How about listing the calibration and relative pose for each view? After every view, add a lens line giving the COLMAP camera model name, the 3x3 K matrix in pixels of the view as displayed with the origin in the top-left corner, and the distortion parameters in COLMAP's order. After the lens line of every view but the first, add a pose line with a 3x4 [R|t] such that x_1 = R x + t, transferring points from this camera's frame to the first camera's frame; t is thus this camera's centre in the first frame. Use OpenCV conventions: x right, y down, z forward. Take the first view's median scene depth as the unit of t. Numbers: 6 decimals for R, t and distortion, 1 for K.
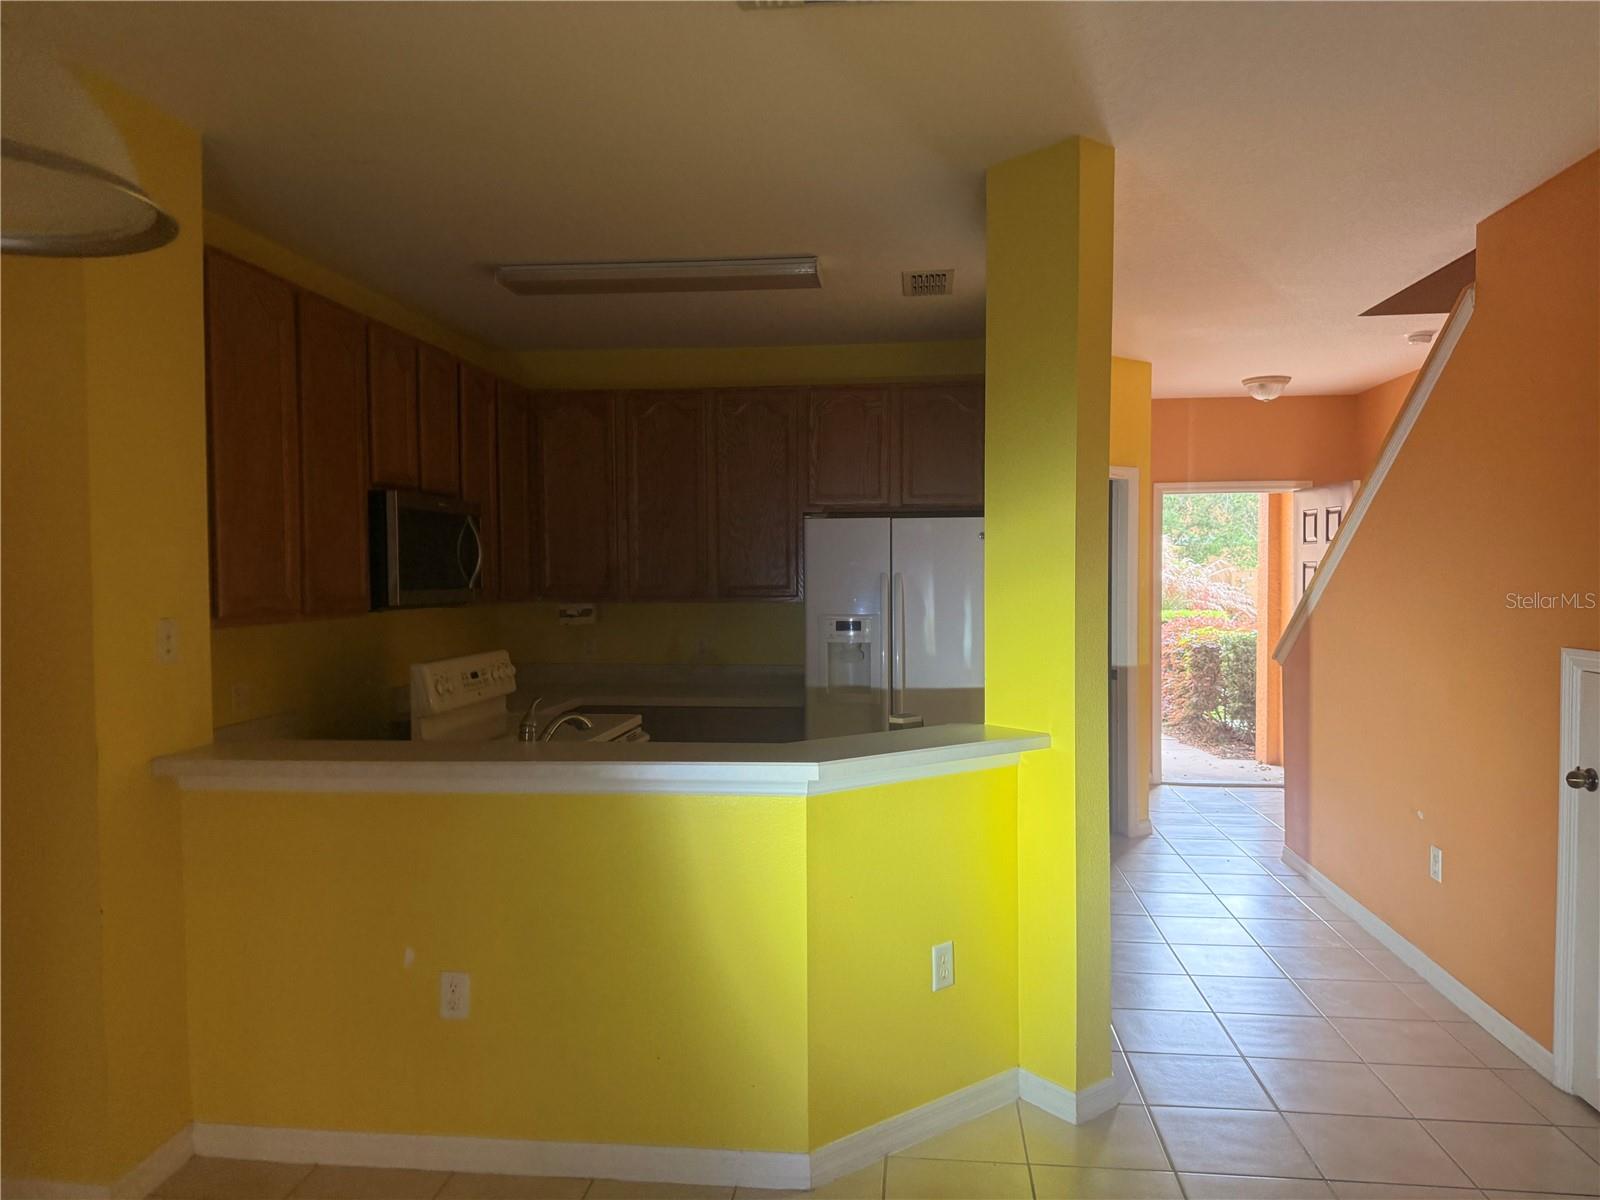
lens RADIAL K [[1114.7, 0, 800.0], [0, 1114.7, 600.0], [0, 0, 1]] dist [0.120990, -0.181900]
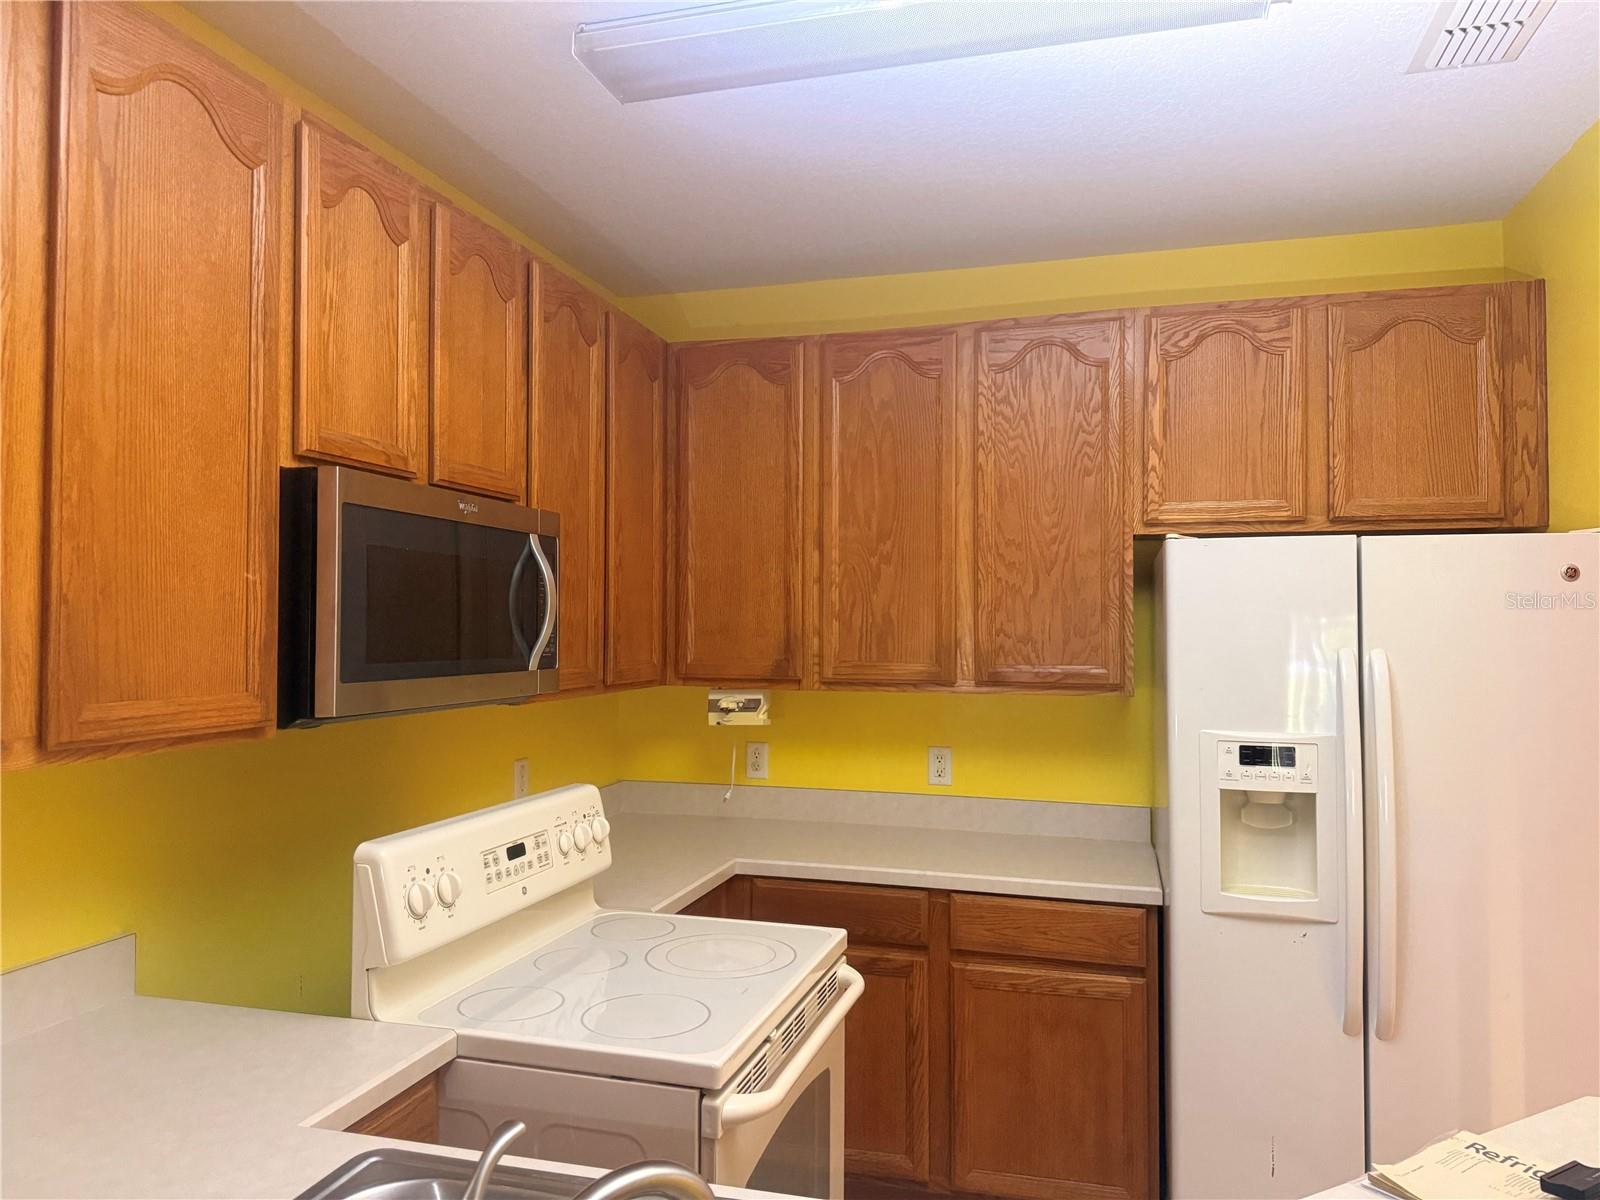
lens RADIAL K [[1114.7, 0, 800.0], [0, 1114.7, 600.0], [0, 0, 1]] dist [0.120990, -0.181900]
pose [[0.986578, 0.003481, -0.163255, -0.056328], [-0.012120, 0.998576, -0.051947, -0.012233], [0.162841, 0.053228, 0.985215, 0.343311]]
